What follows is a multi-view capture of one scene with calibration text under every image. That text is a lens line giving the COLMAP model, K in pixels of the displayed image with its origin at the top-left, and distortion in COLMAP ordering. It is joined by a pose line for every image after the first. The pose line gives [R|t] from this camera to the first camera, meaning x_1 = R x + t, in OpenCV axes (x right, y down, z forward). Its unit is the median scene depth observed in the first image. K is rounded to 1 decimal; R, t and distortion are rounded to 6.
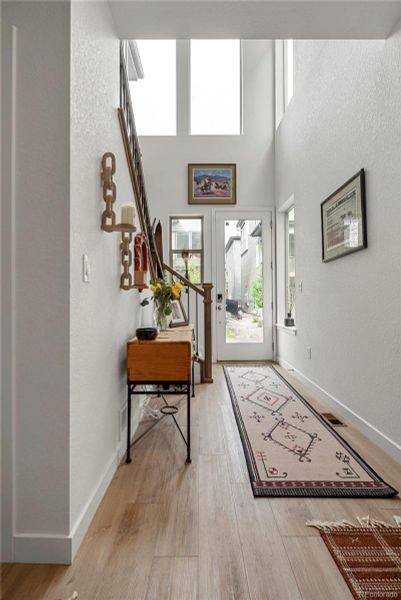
lens RADIAL K [[290.7, 0, 202.6], [0, 290.7, 301.0], [0, 0, 1]] dist [0.001865, -0.004955]
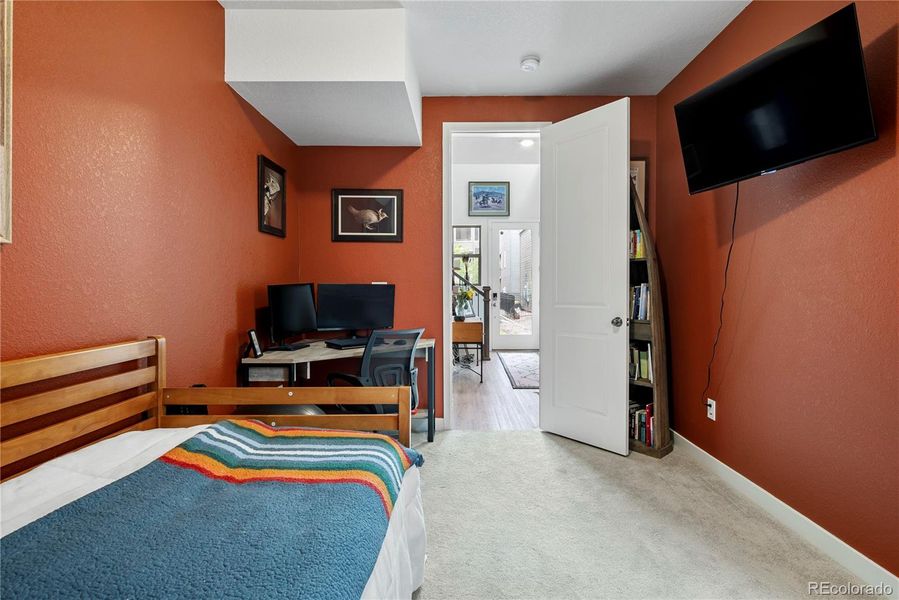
lens RADIAL K [[435.6, 0, 448.7], [0, 435.6, 296.9], [0, 0, 1]] dist [0.001865, -0.004955]
pose [[0.999417, 0.005885, -0.033628, -0.068325], [-0.005613, 0.999951, 0.008174, -0.021512], [0.033674, -0.007980, 0.999401, -0.761348]]
